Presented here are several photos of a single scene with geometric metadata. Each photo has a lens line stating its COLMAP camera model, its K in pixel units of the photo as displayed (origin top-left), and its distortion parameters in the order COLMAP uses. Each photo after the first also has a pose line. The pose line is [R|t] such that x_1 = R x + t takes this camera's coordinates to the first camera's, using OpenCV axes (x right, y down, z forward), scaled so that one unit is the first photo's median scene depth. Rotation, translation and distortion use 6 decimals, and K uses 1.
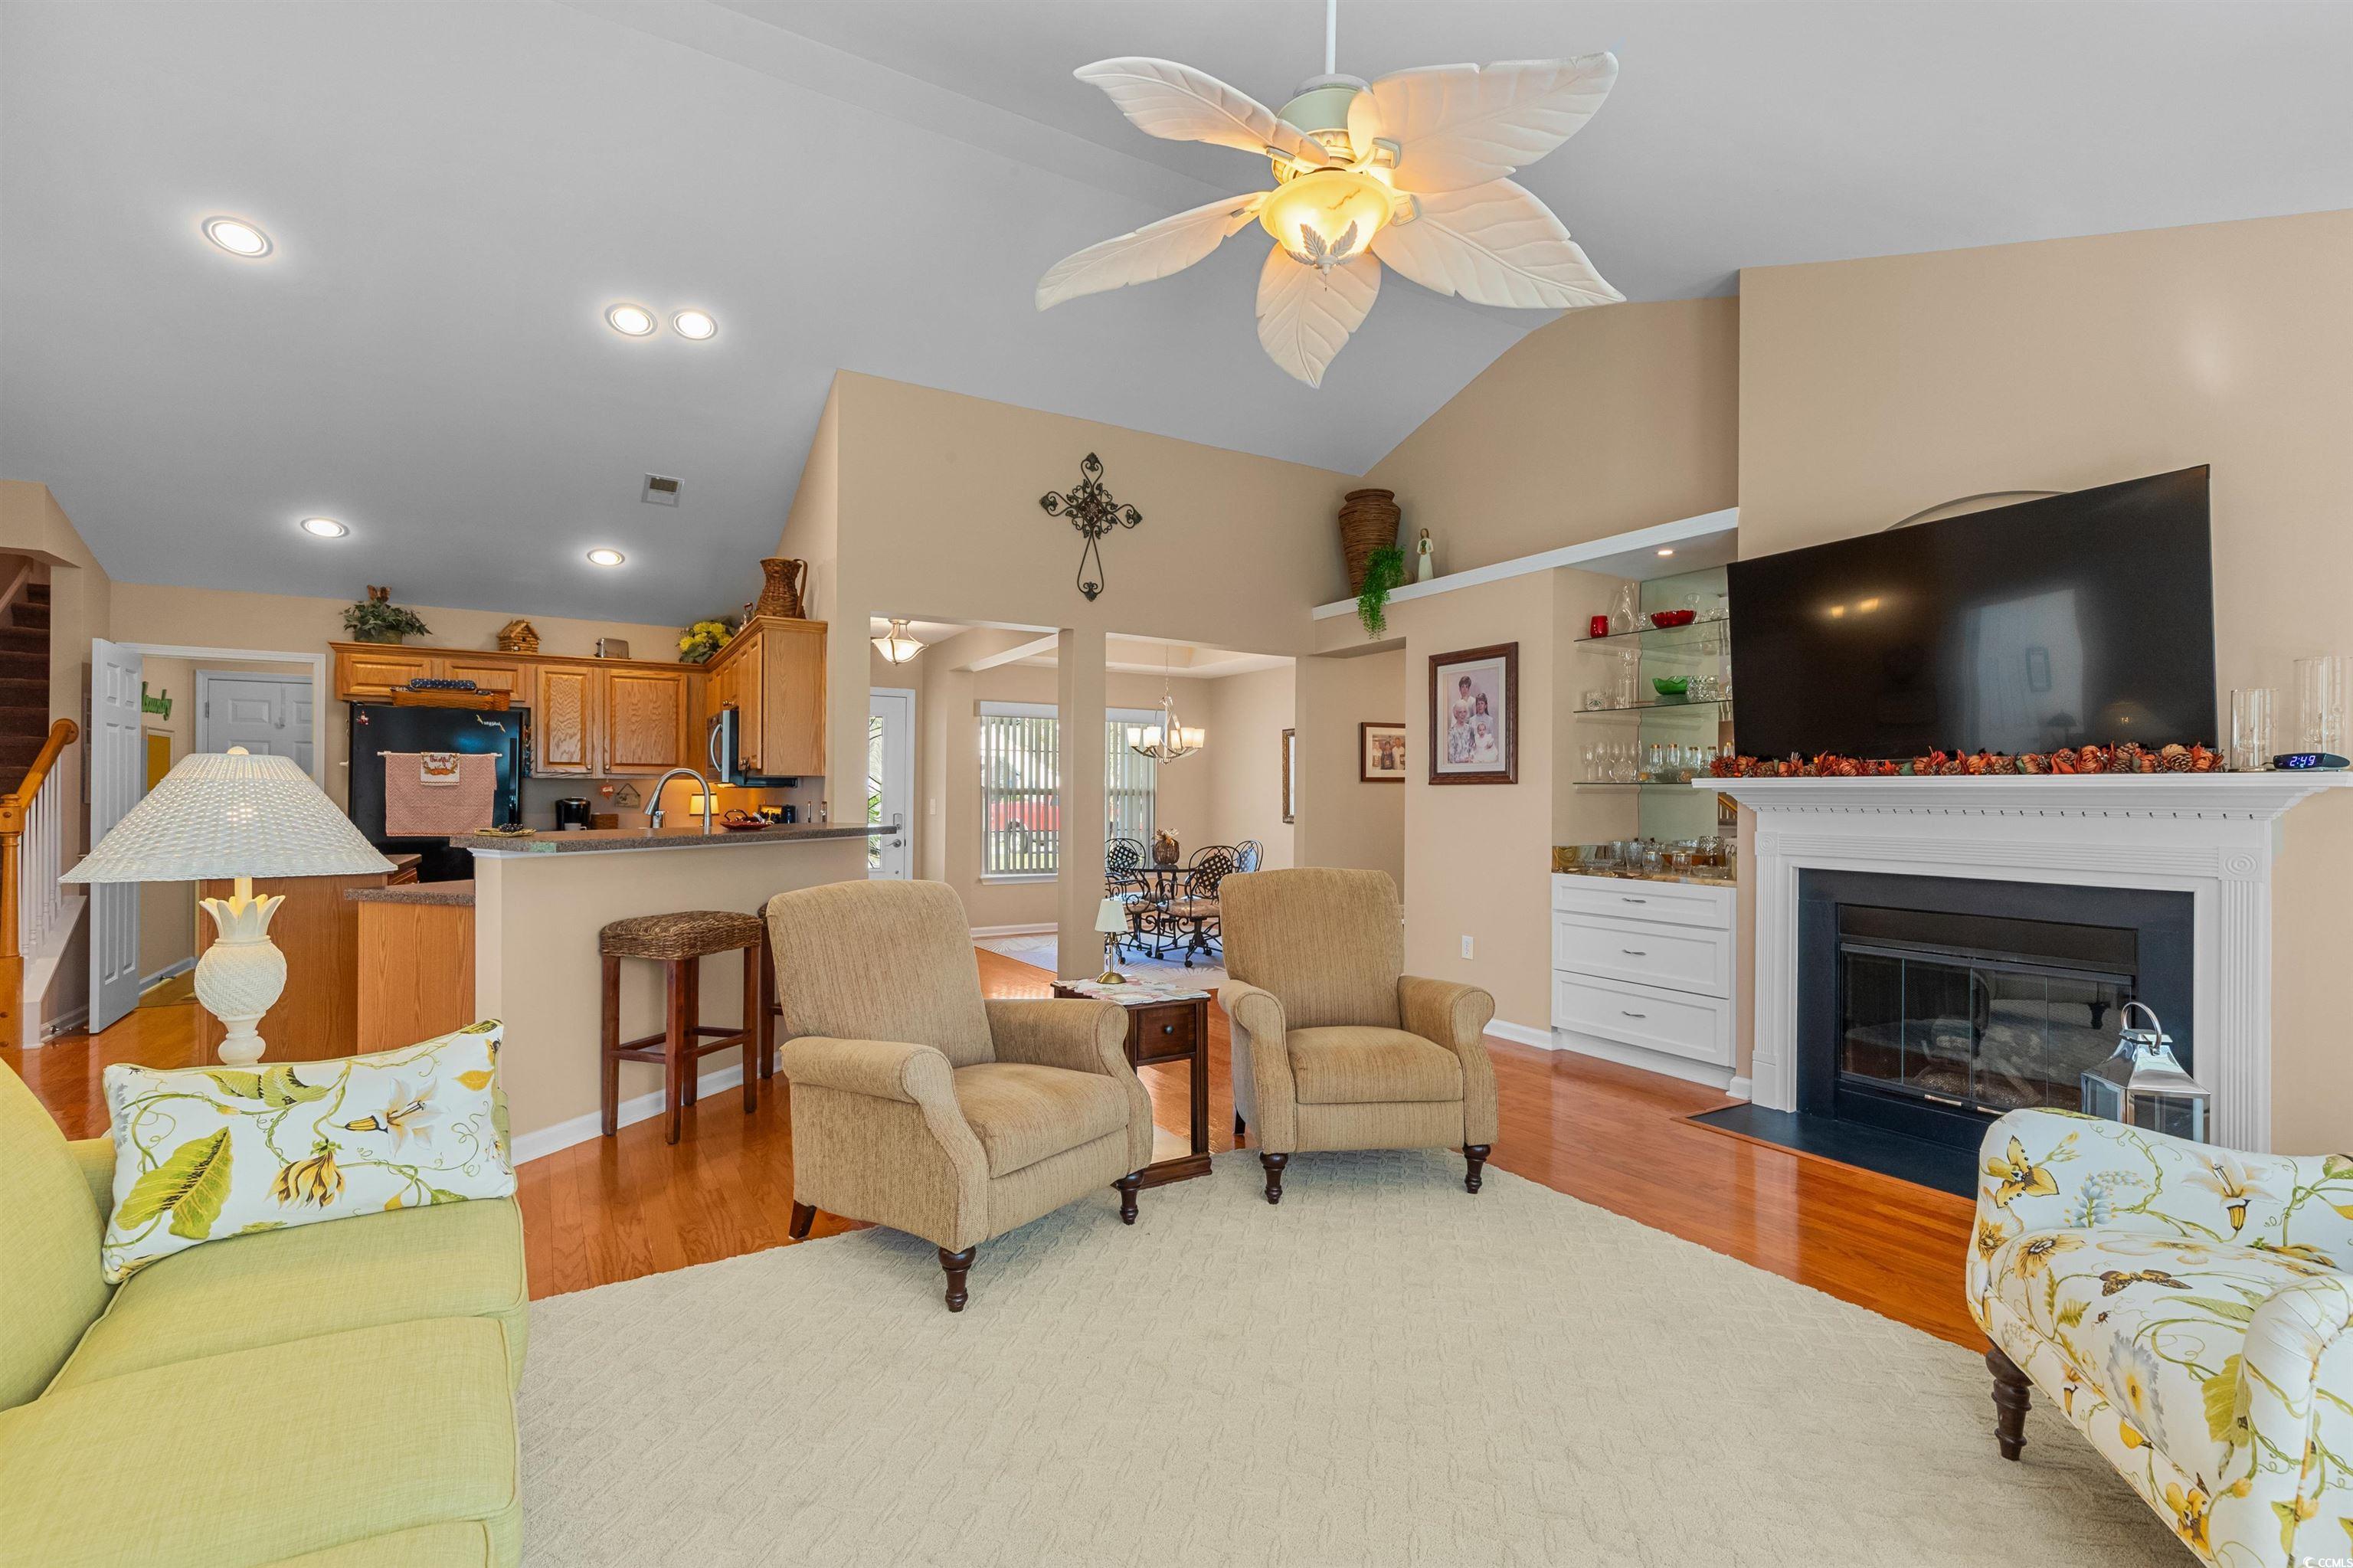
lens RADIAL K [[1057.4, 0, 1177.1], [0, 1057.4, 793.6], [0, 0, 1]] dist [0.003476, 0.000683]
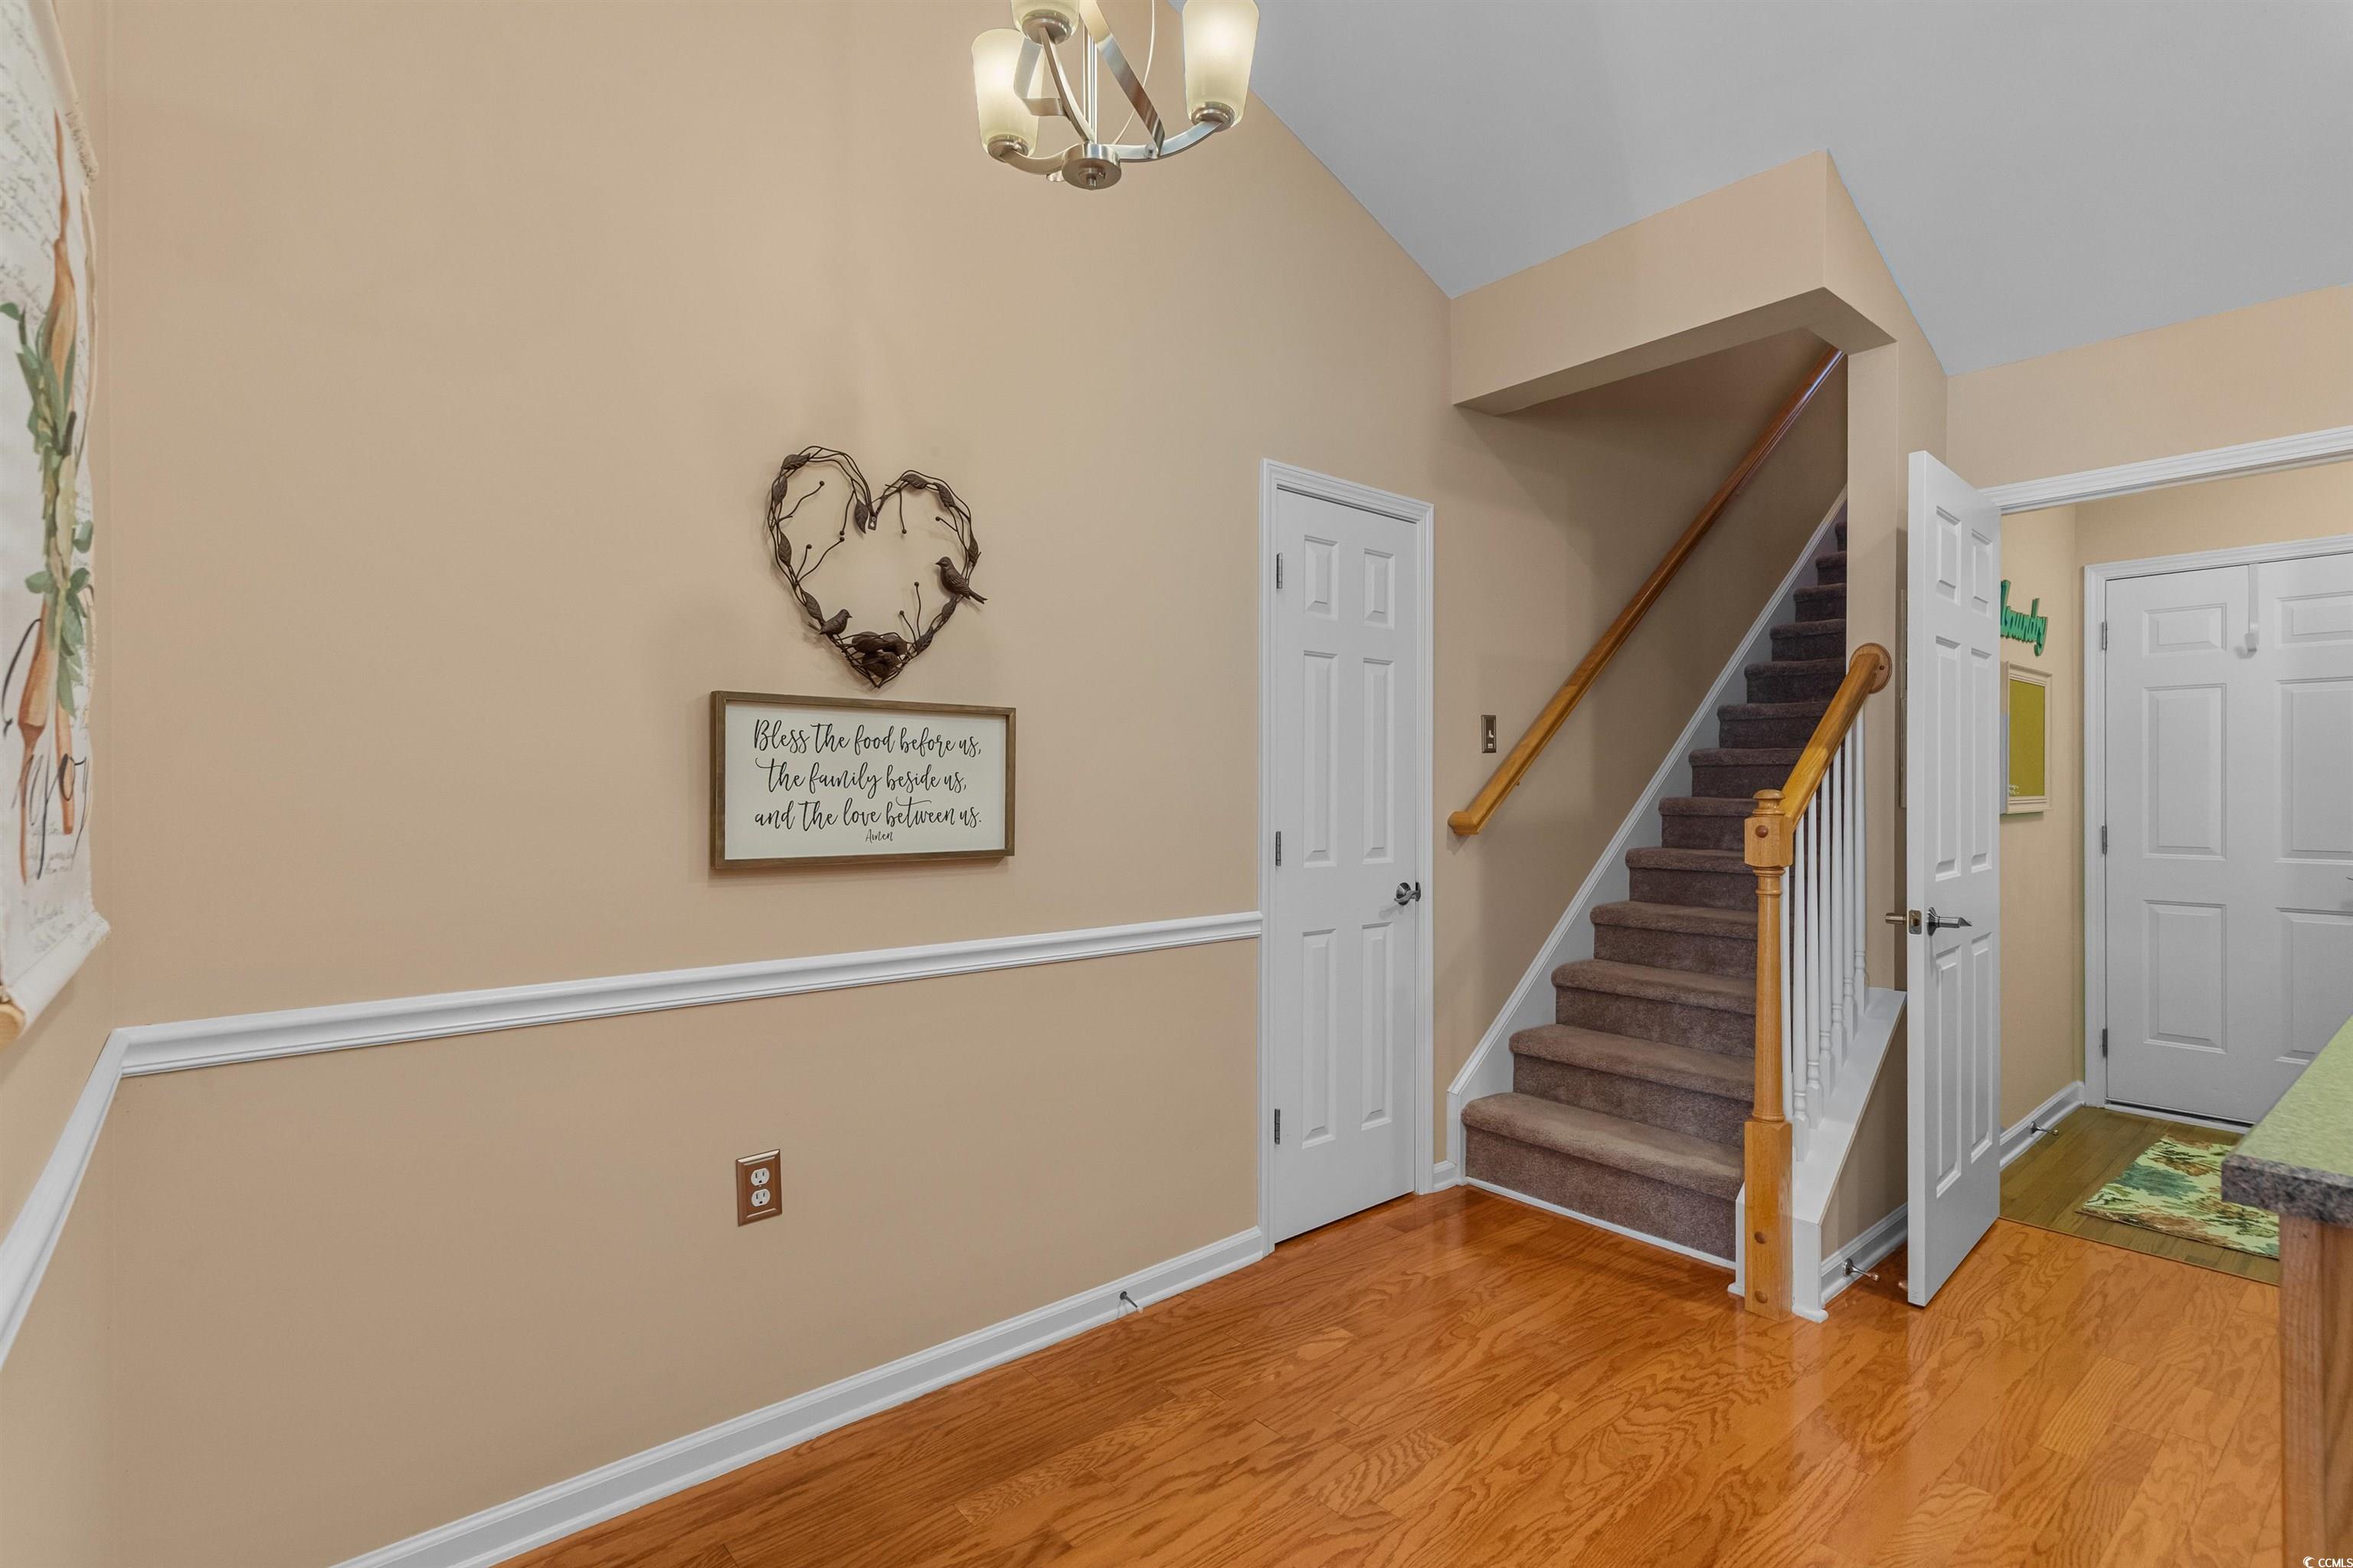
lens RADIAL K [[1095.8, 0, 1185.6], [0, 1095.8, 789.3], [0, 0, 1]] dist [0.002764, 0.000843]
pose [[0.163950, -0.003571, -0.986462, -0.527912], [0.002036, 0.999993, -0.003282, 0.001144], [0.986467, -0.001470, 0.163956, 0.535615]]
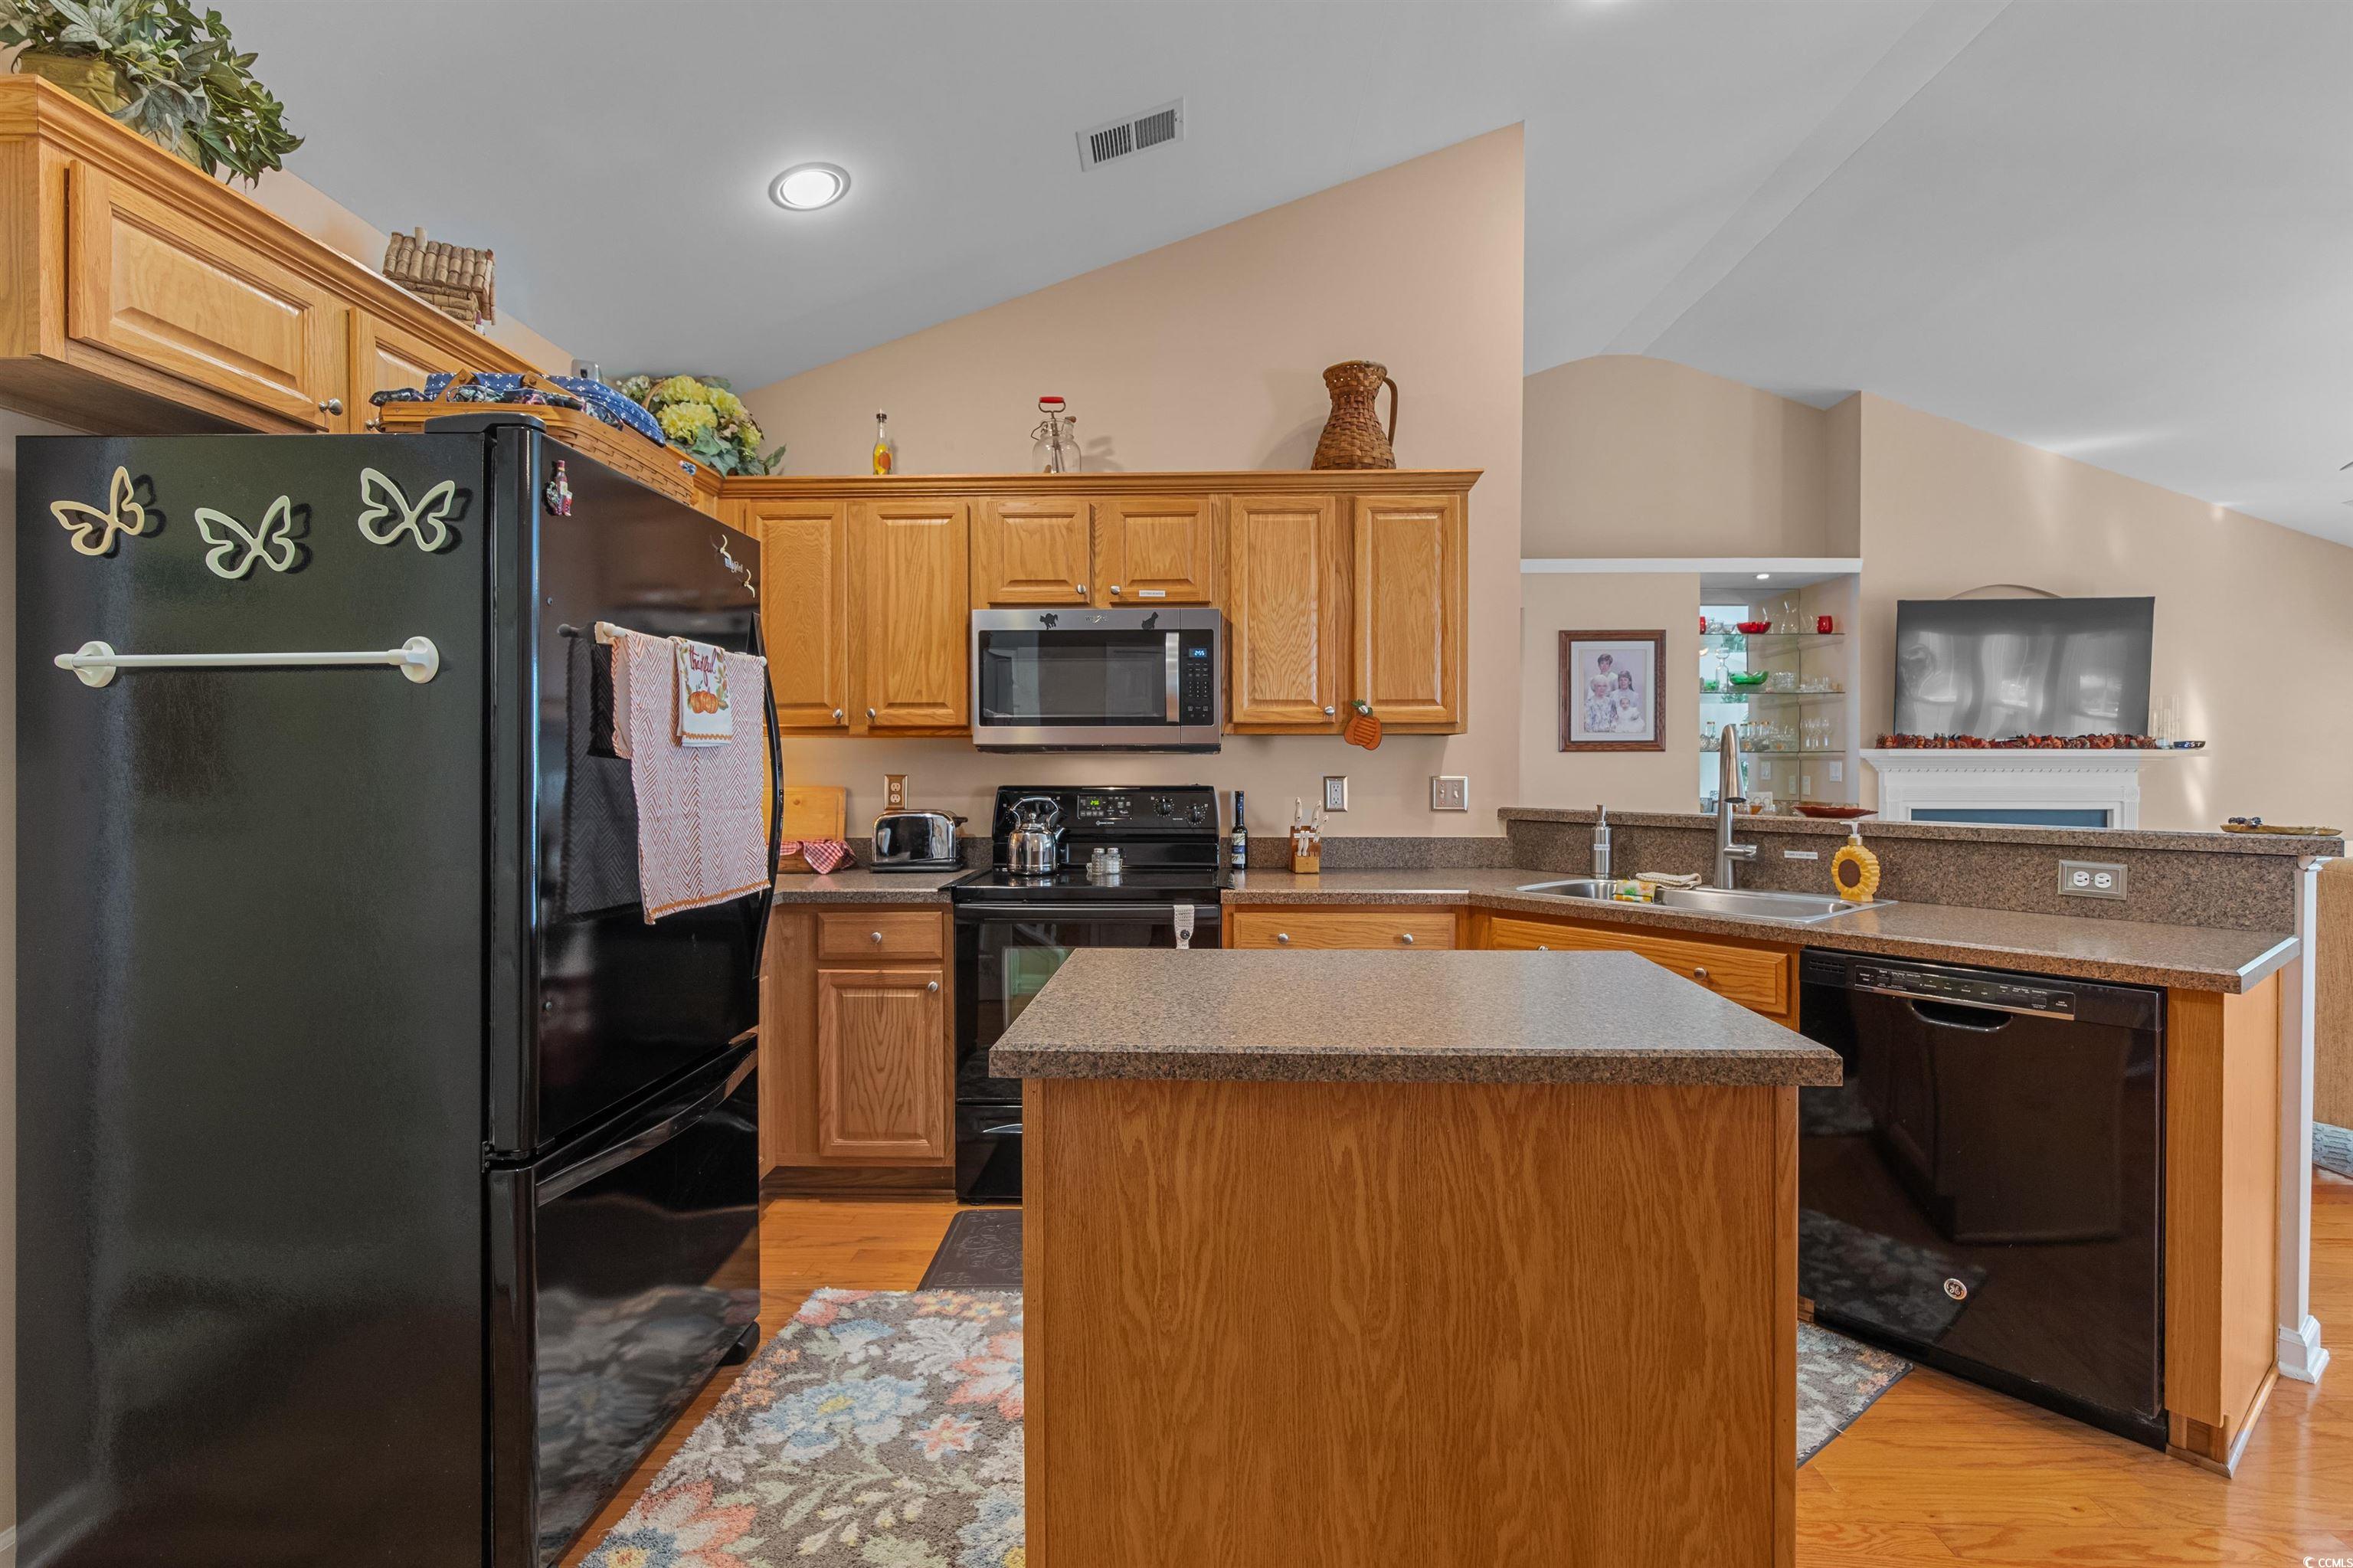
lens RADIAL K [[1129.5, 0, 1179.4], [0, 1129.5, 774.0], [0, 0, 1]] dist [-0.001008, 0.000263]
pose [[0.533128, -0.013826, 0.845921, -0.893455], [0.001538, 0.999881, 0.015373, -0.004005], [-0.846033, -0.006895, 0.533086, 0.692652]]
